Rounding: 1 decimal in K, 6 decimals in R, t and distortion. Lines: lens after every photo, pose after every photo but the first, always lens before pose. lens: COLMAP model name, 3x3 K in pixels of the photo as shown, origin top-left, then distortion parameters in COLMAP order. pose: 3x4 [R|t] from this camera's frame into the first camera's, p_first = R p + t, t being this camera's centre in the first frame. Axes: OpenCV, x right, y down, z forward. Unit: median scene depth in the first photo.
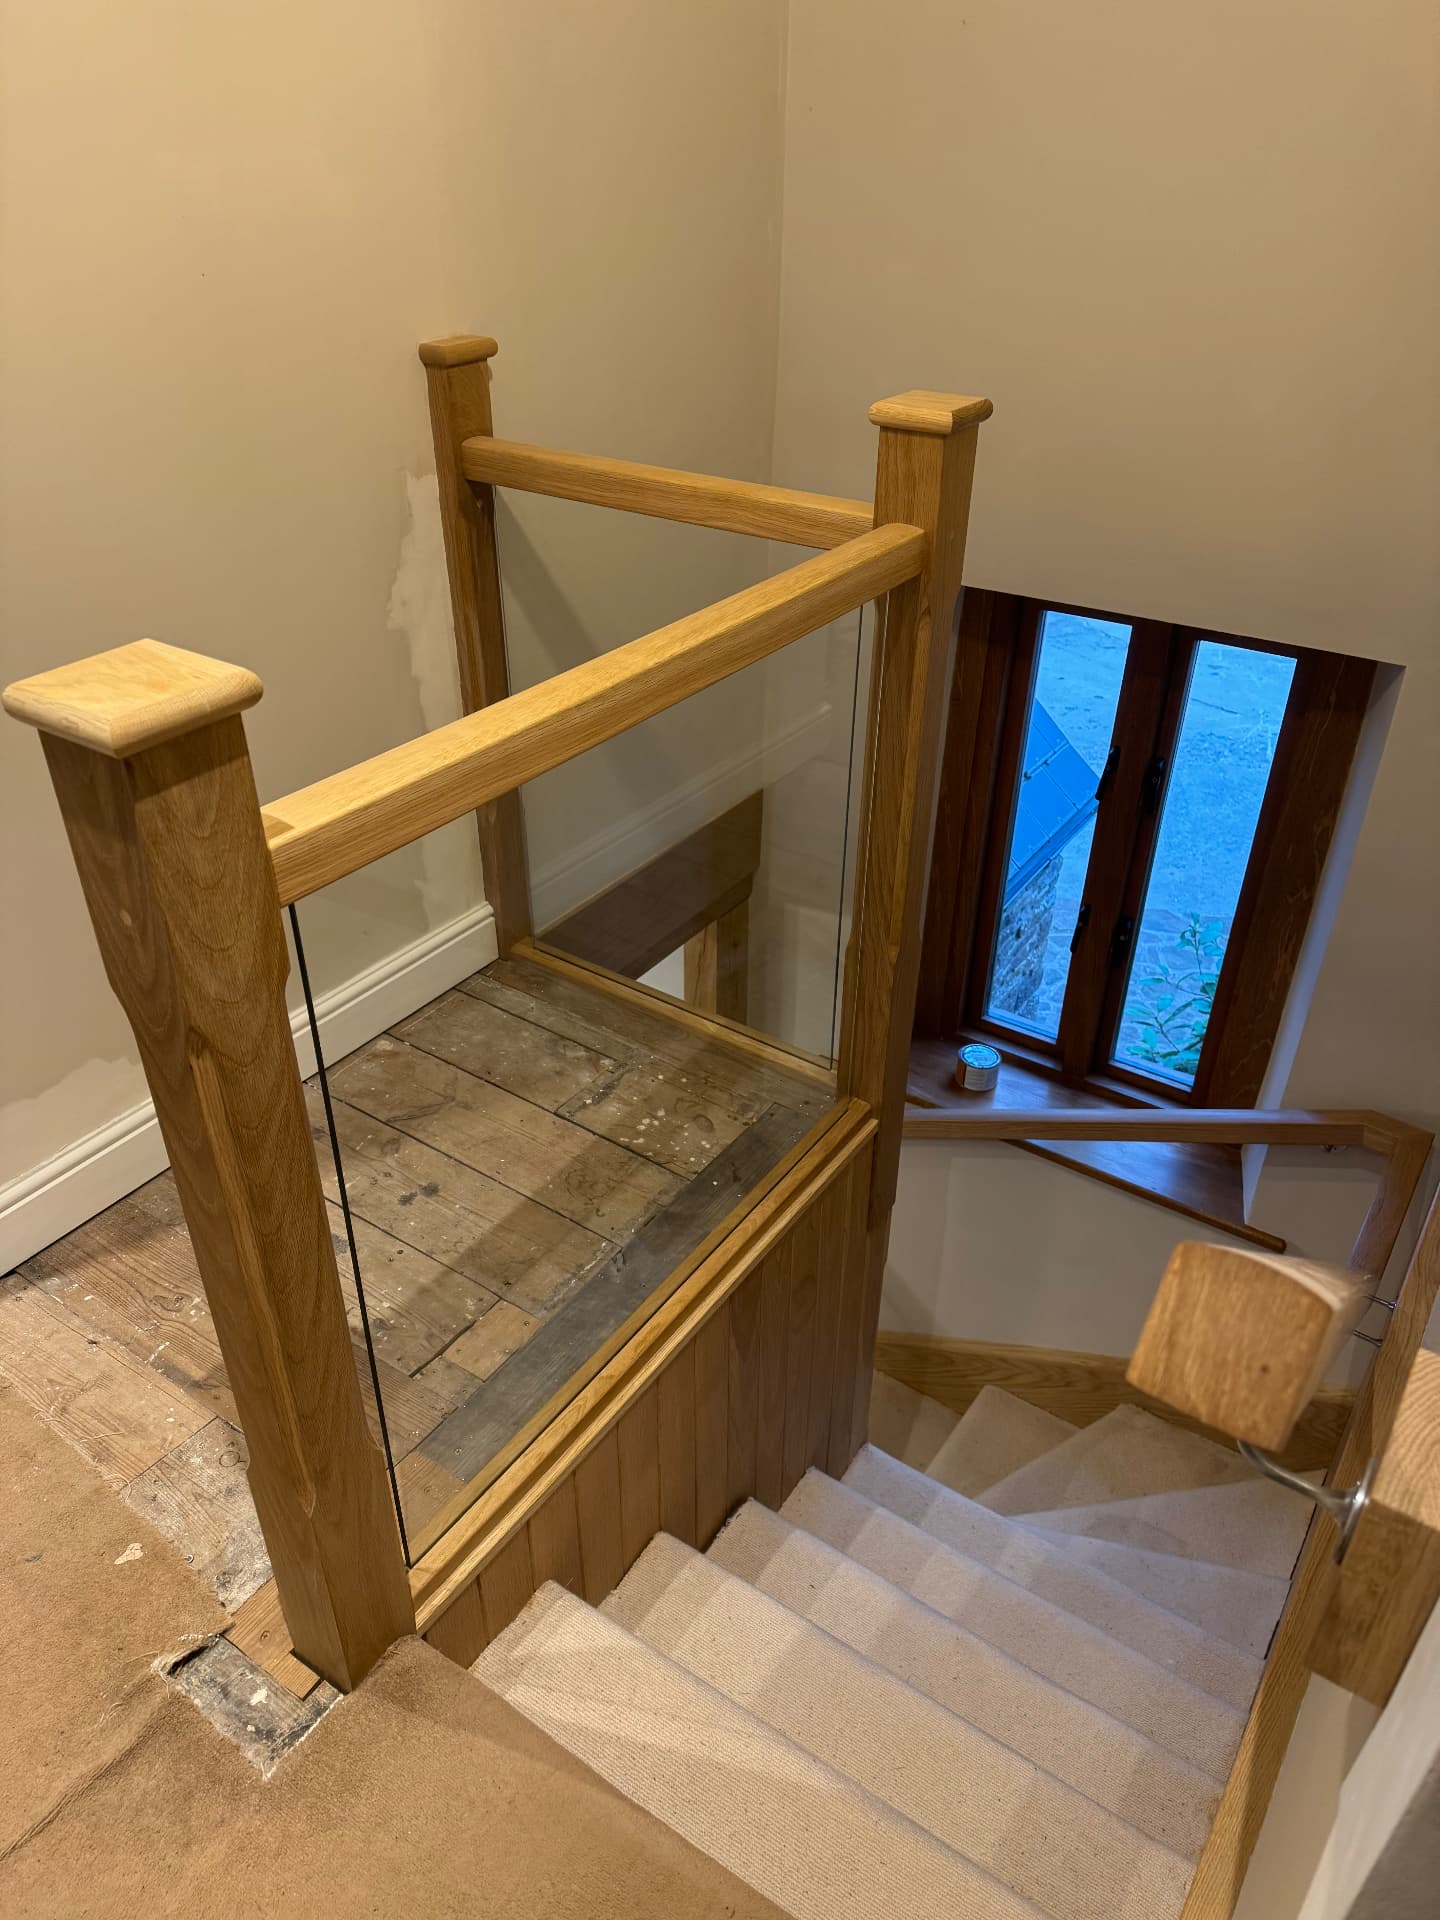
lens RADIAL K [[1384.9, 0, 713.9], [0, 1384.9, 955.7], [0, 0, 1]] dist [0.043307, -0.002884]
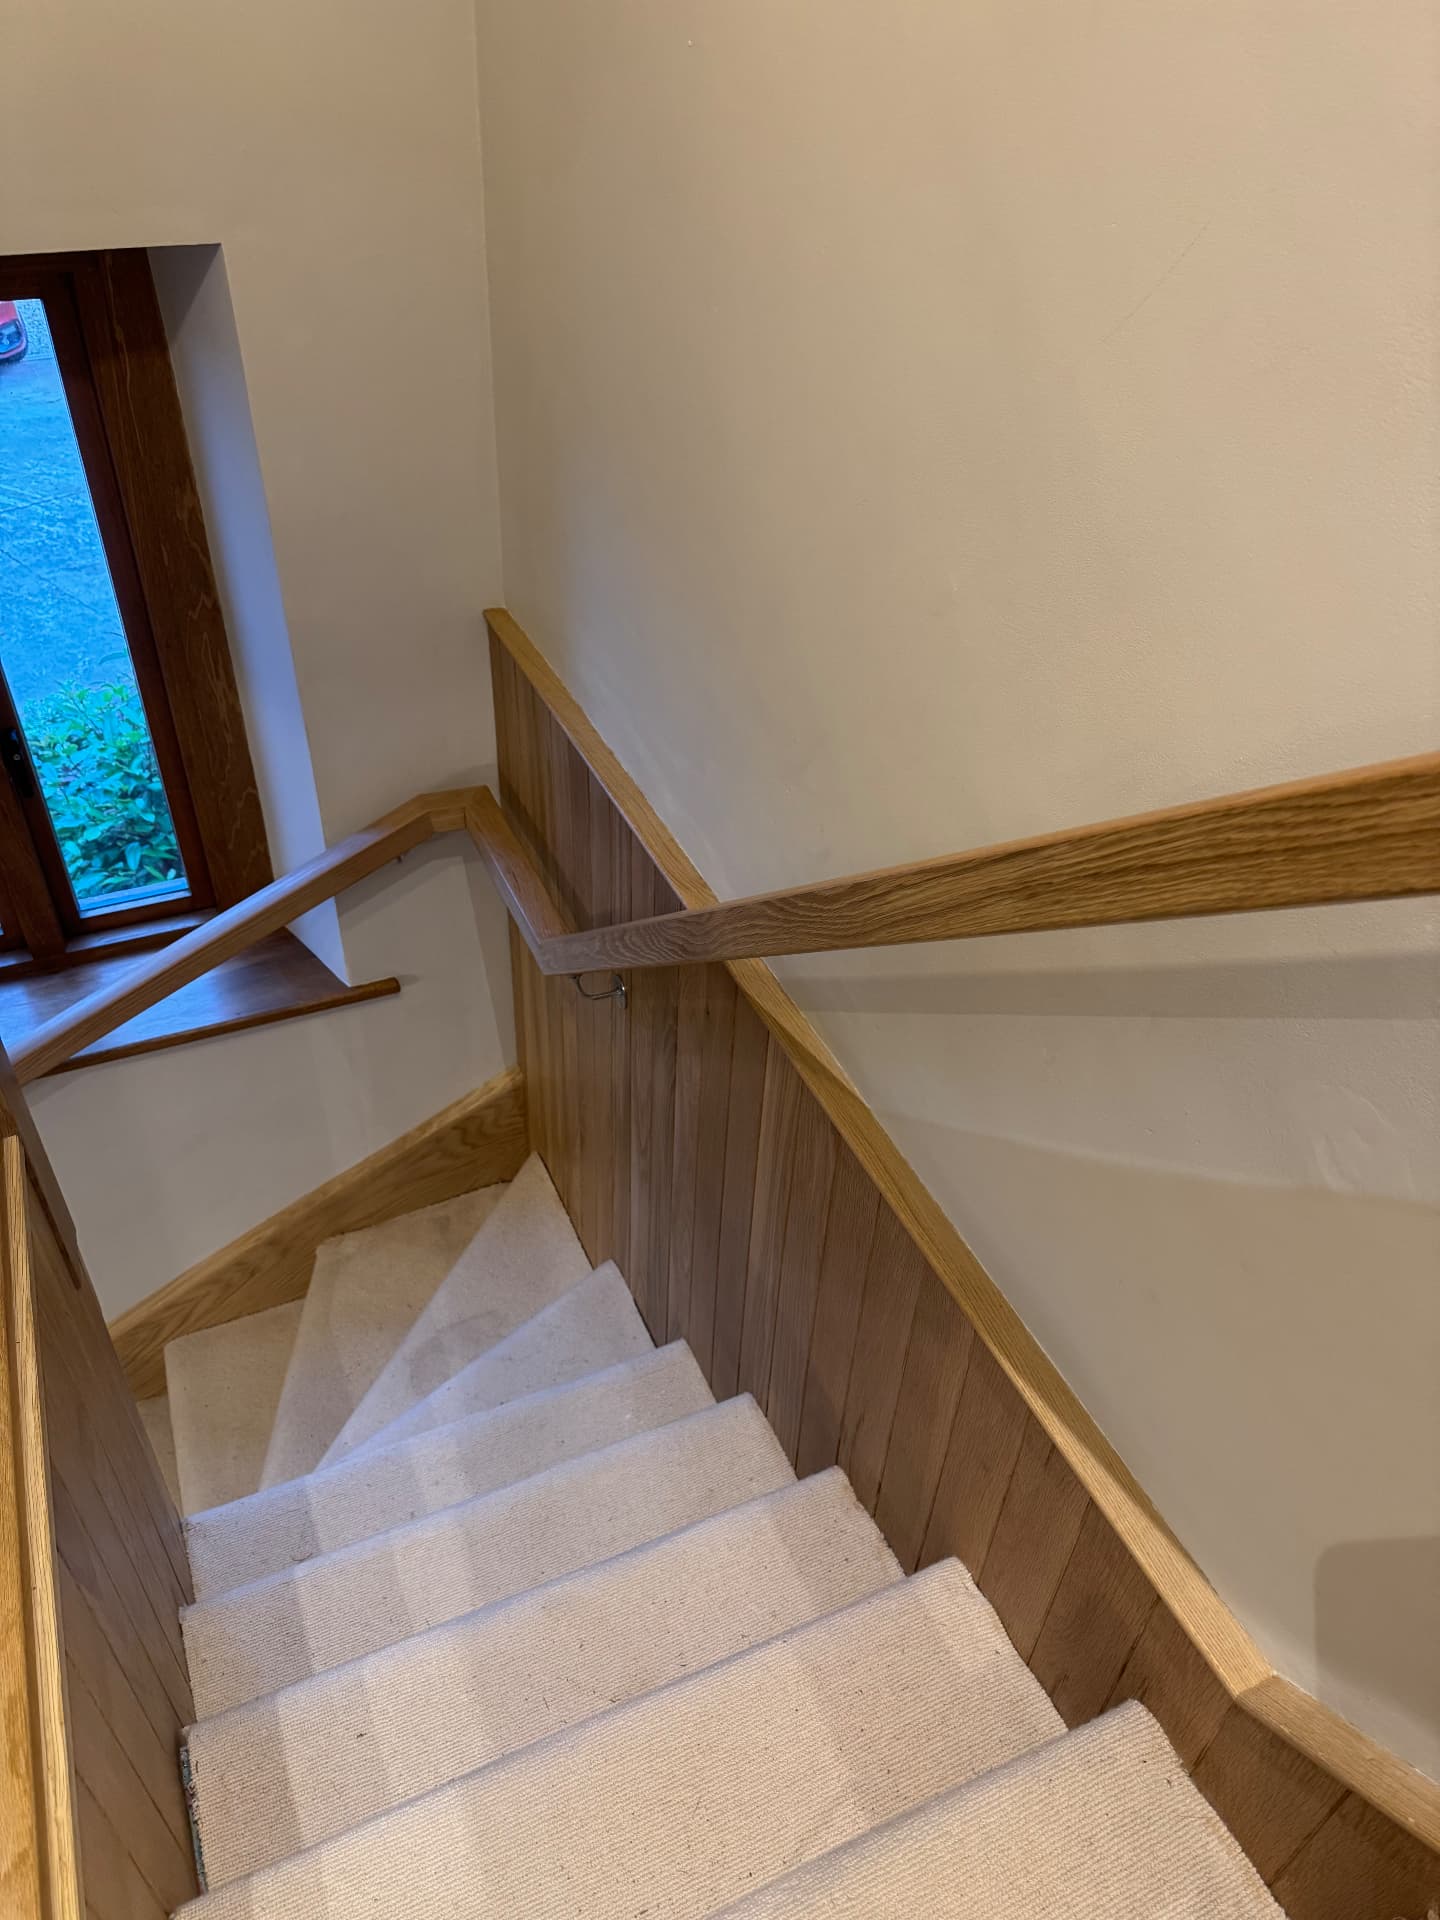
lens RADIAL K [[1384.9, 0, 713.9], [0, 1384.9, 955.7], [0, 0, 1]] dist [0.043307, -0.002884]
pose [[0.530073, -0.529758, 0.662102, -0.059741], [0.425522, 0.841575, 0.332689, -0.015121], [-0.733453, 0.105389, 0.671520, 0.246129]]
